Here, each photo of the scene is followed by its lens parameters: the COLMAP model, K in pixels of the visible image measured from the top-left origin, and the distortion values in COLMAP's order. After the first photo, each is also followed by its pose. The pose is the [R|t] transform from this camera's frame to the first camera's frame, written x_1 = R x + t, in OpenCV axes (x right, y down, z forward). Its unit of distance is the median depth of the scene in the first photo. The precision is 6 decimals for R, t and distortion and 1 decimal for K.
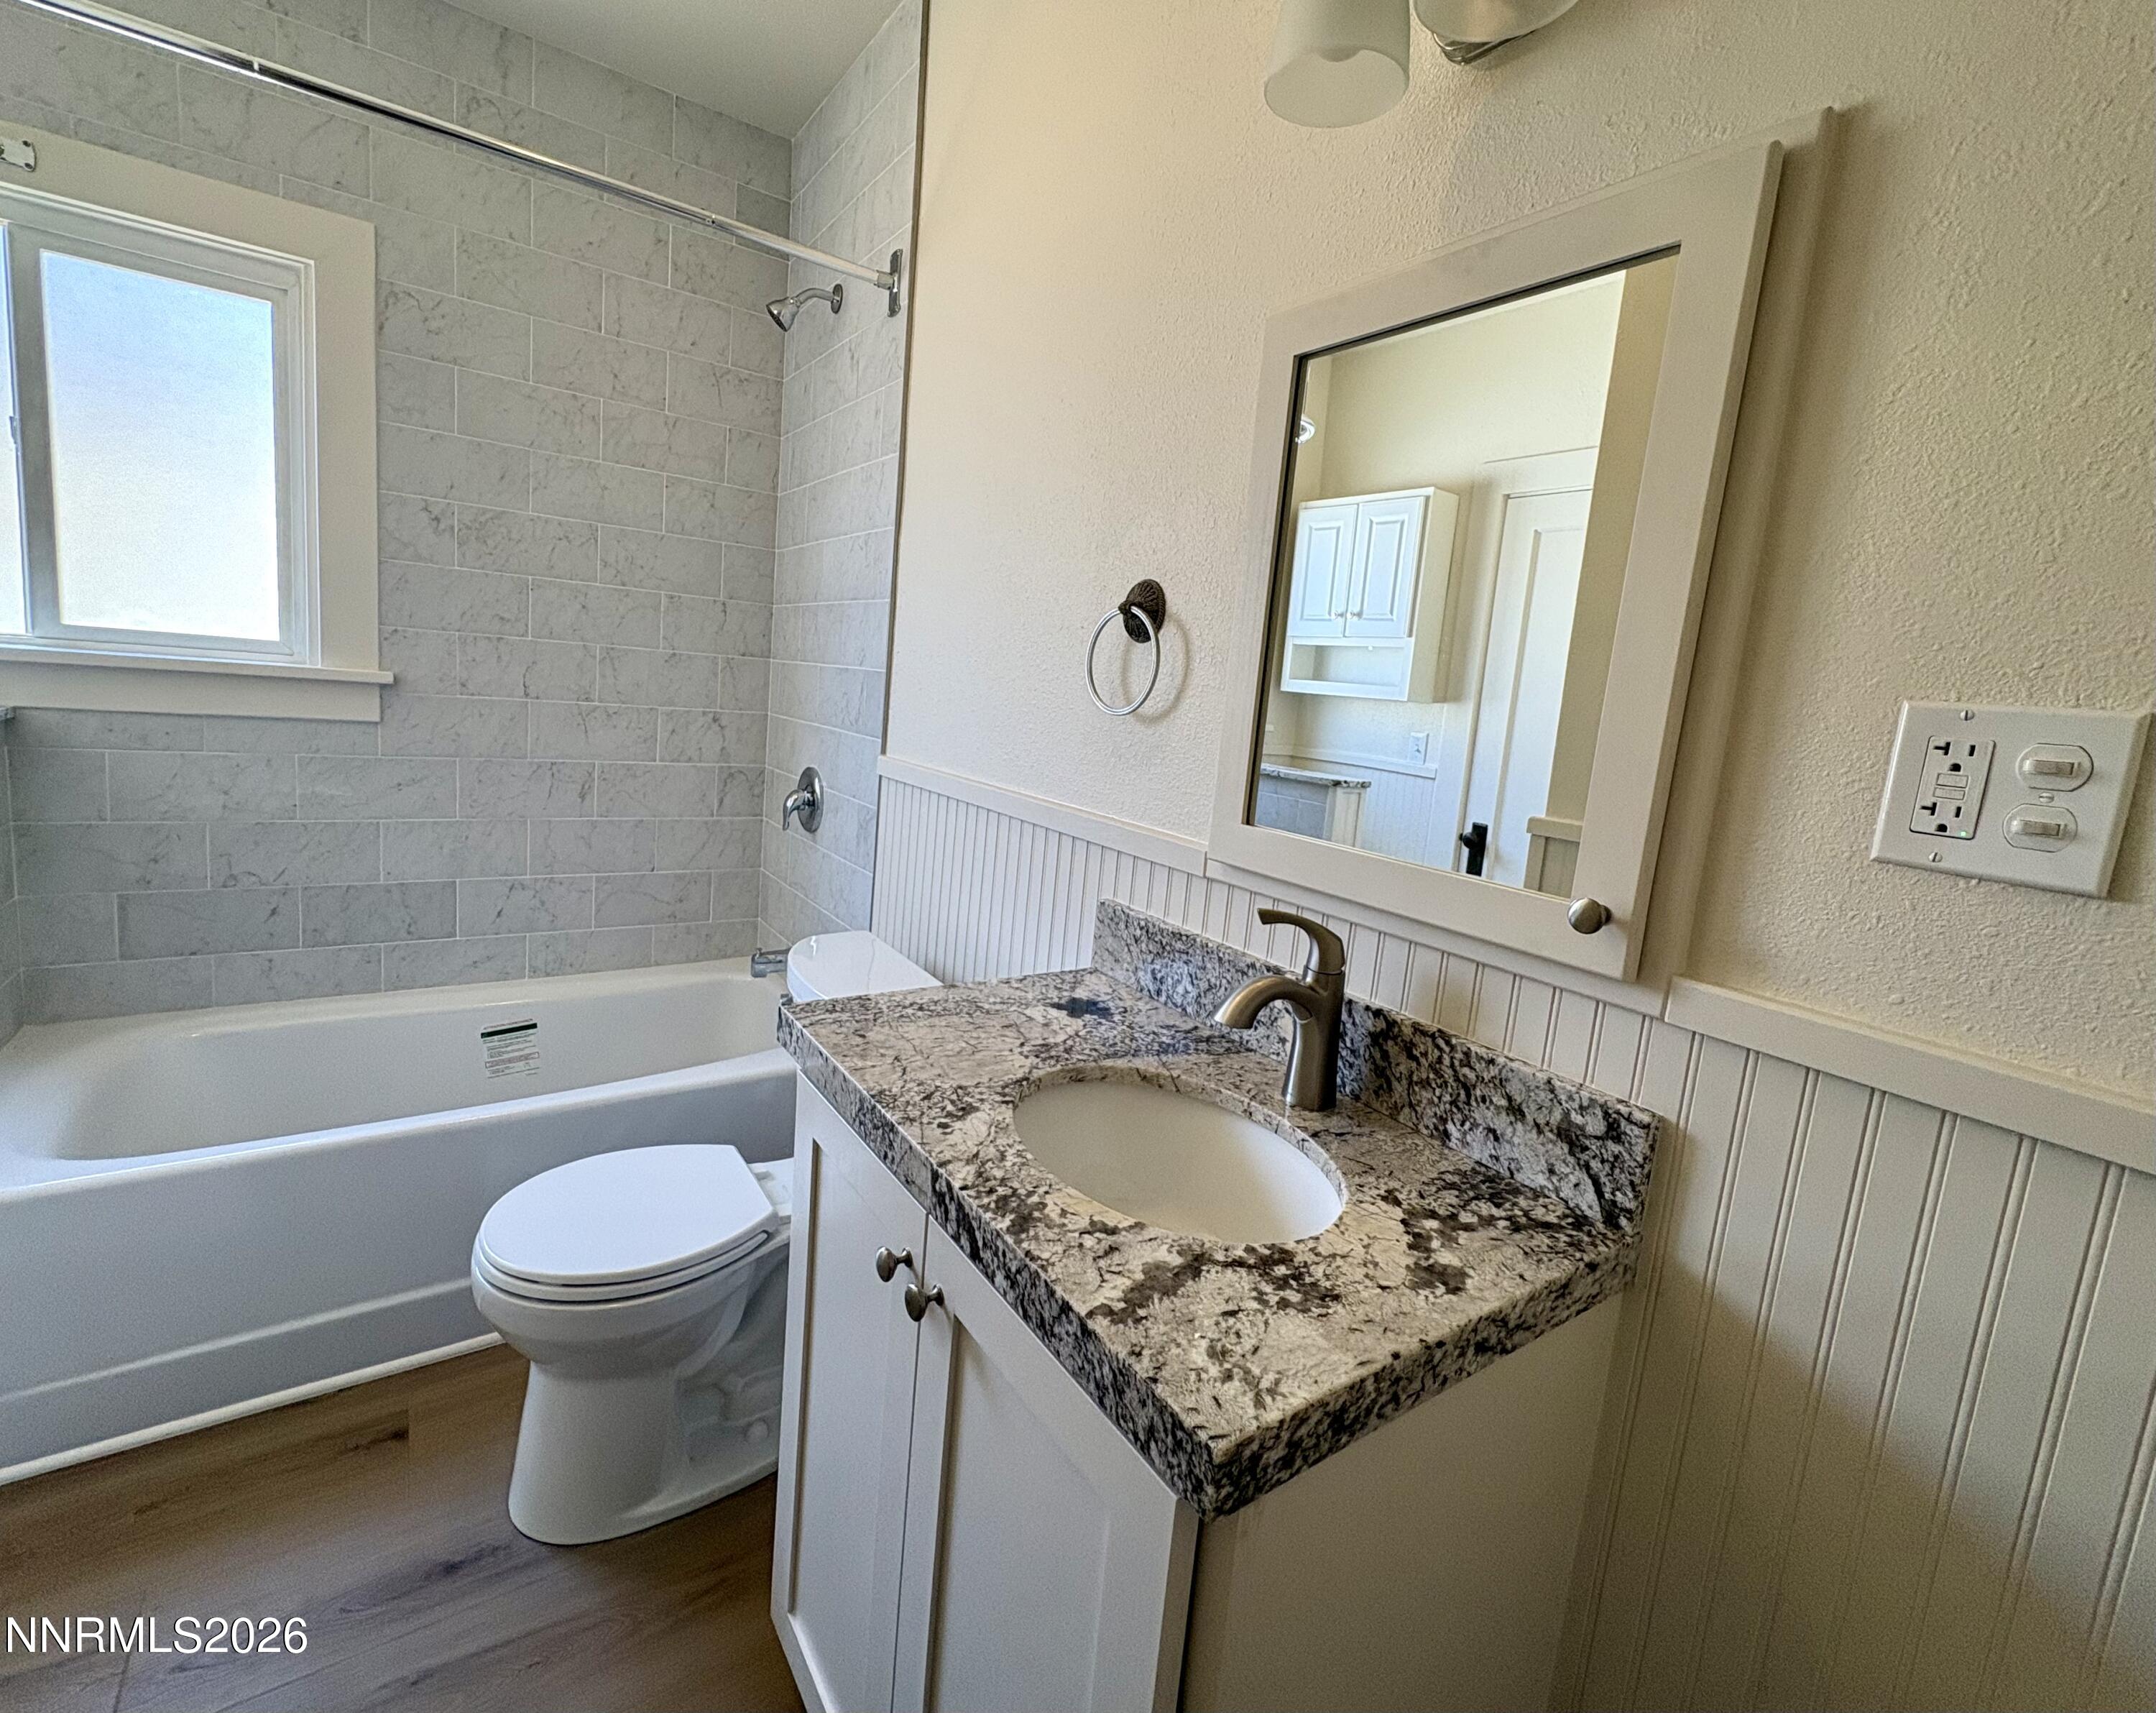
lens RADIAL K [[952.6, 0, 1077.5], [0, 952.6, 813.9], [0, 0, 1]] dist [-0.002158, -0.000075]
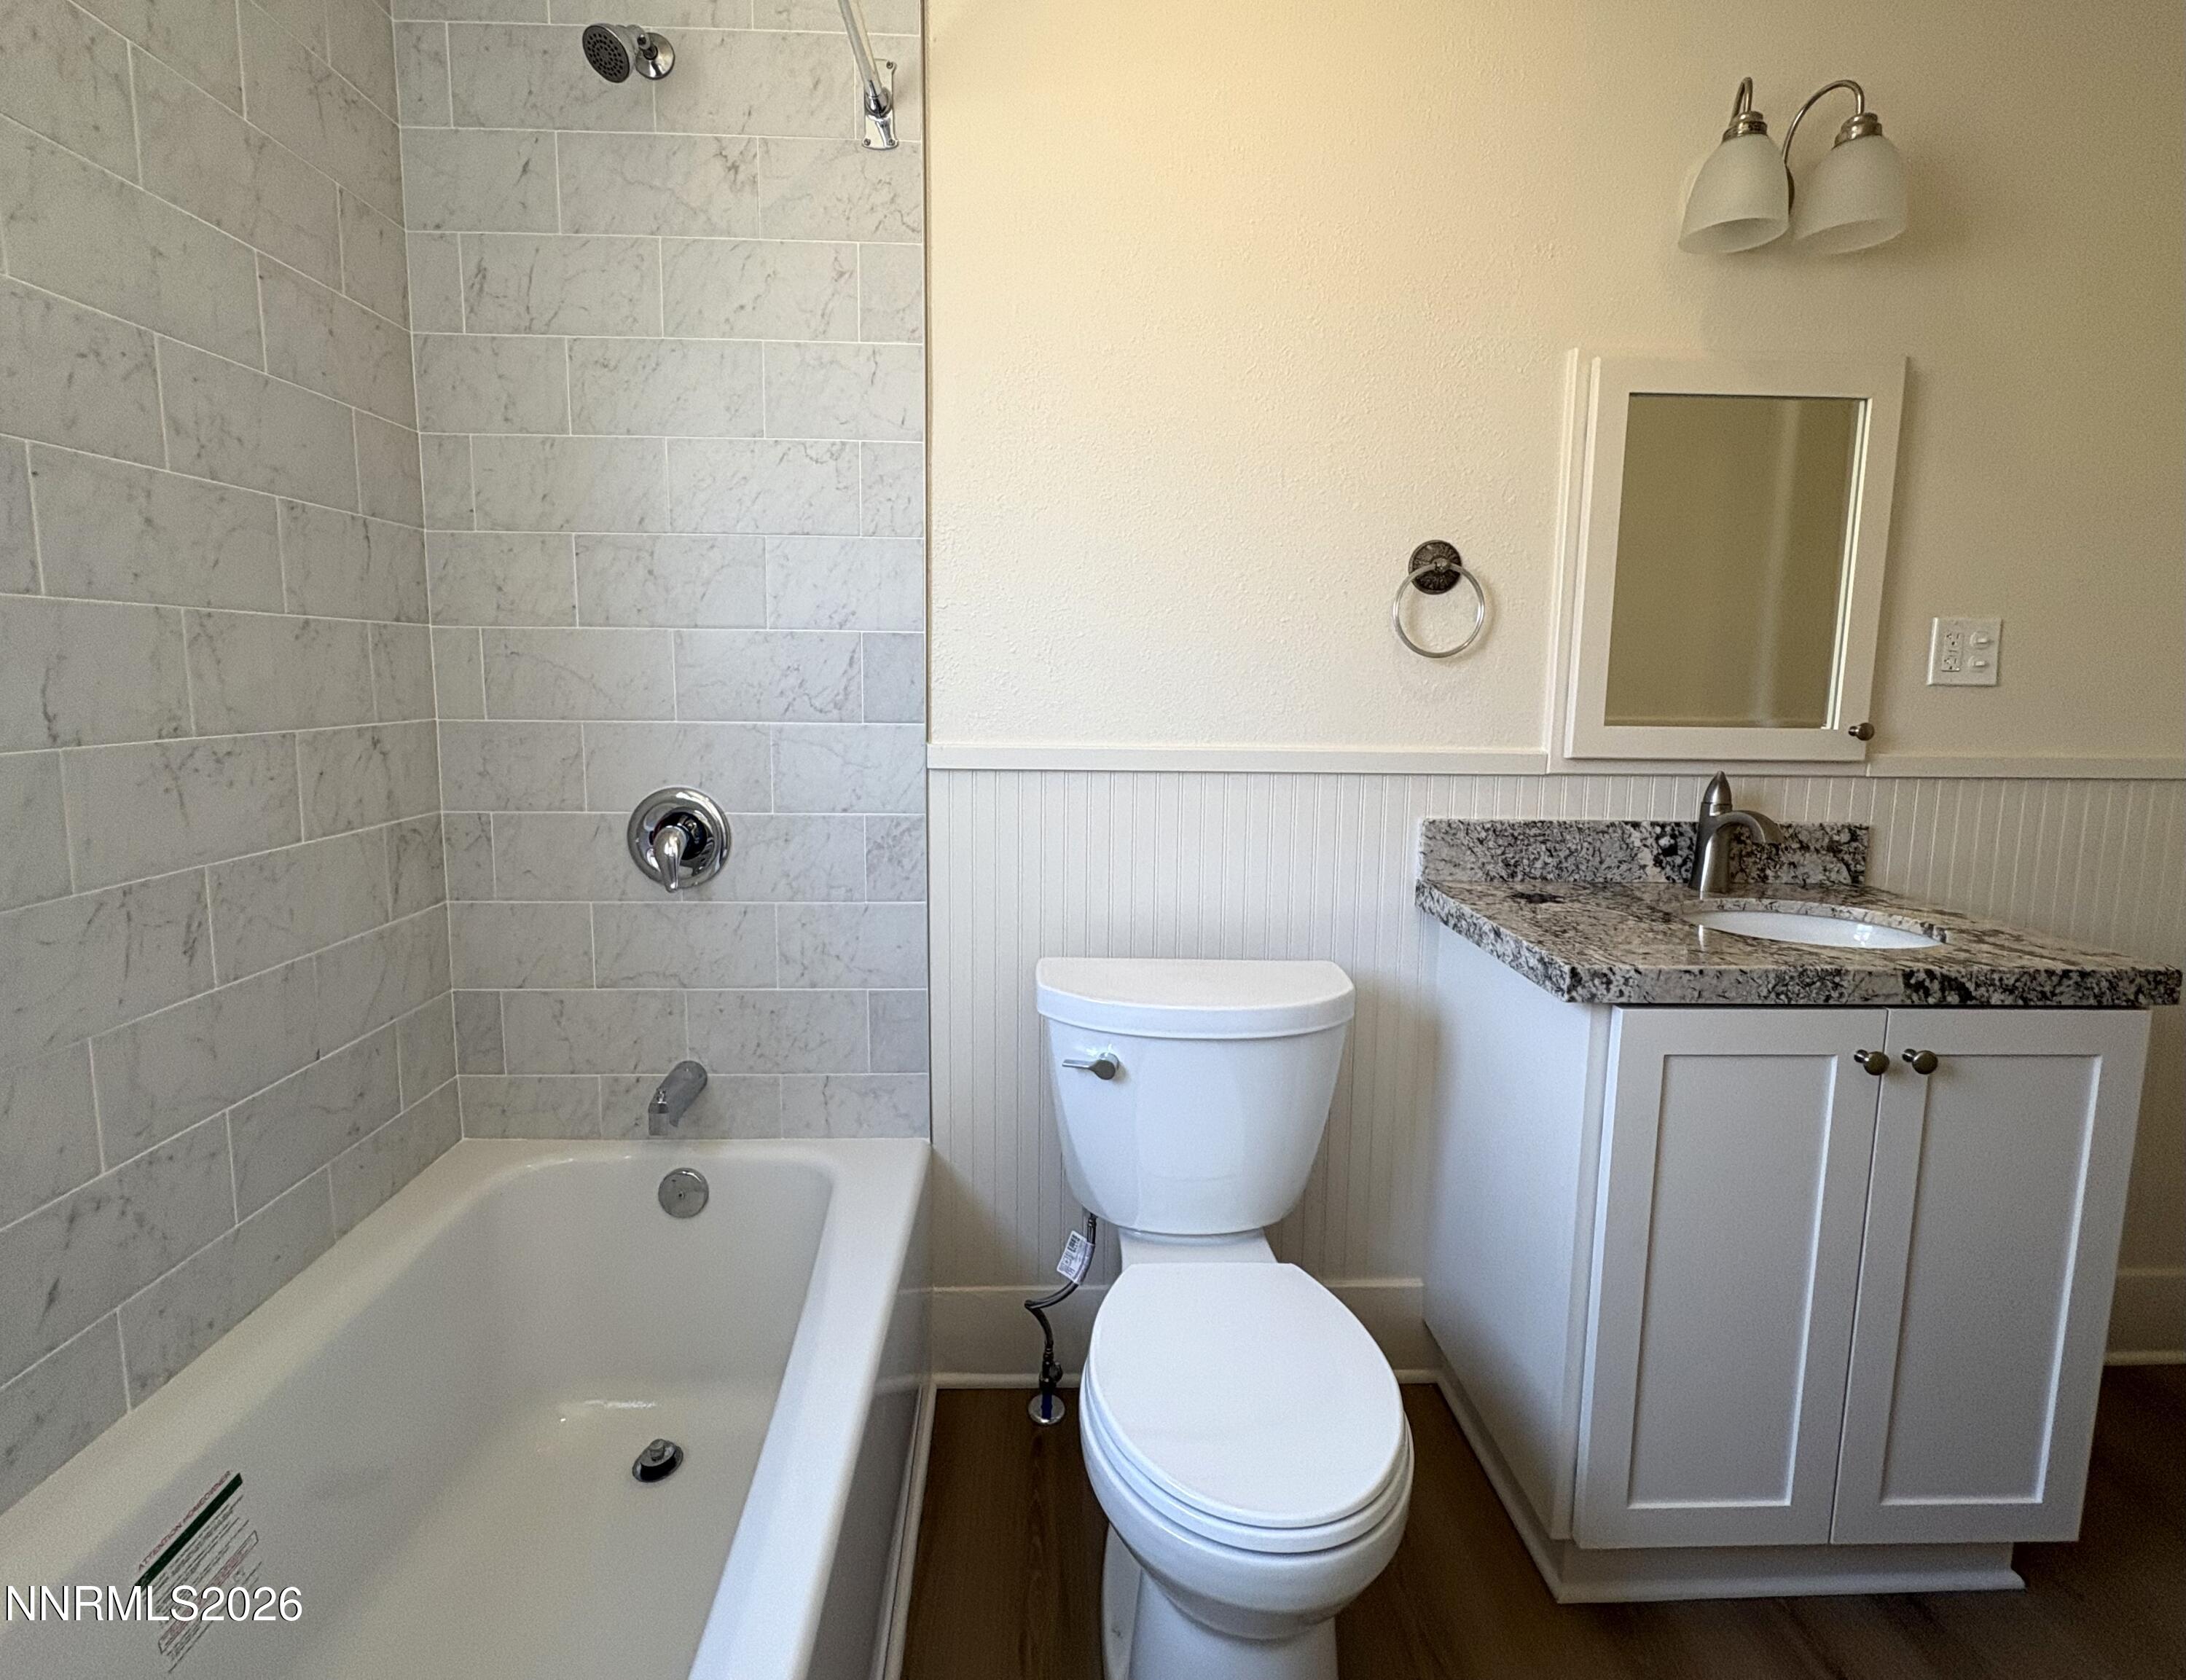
lens RADIAL K [[945.1, 0, 1086.5], [0, 945.1, 771.3], [0, 0, 1]] dist [0.001041, 0.000168]
pose [[0.543122, -0.169010, 0.822468, -1.201601], [0.148746, 0.983407, 0.103856, -0.156938], [-0.826374, 0.065932, 0.559249, 0.747047]]
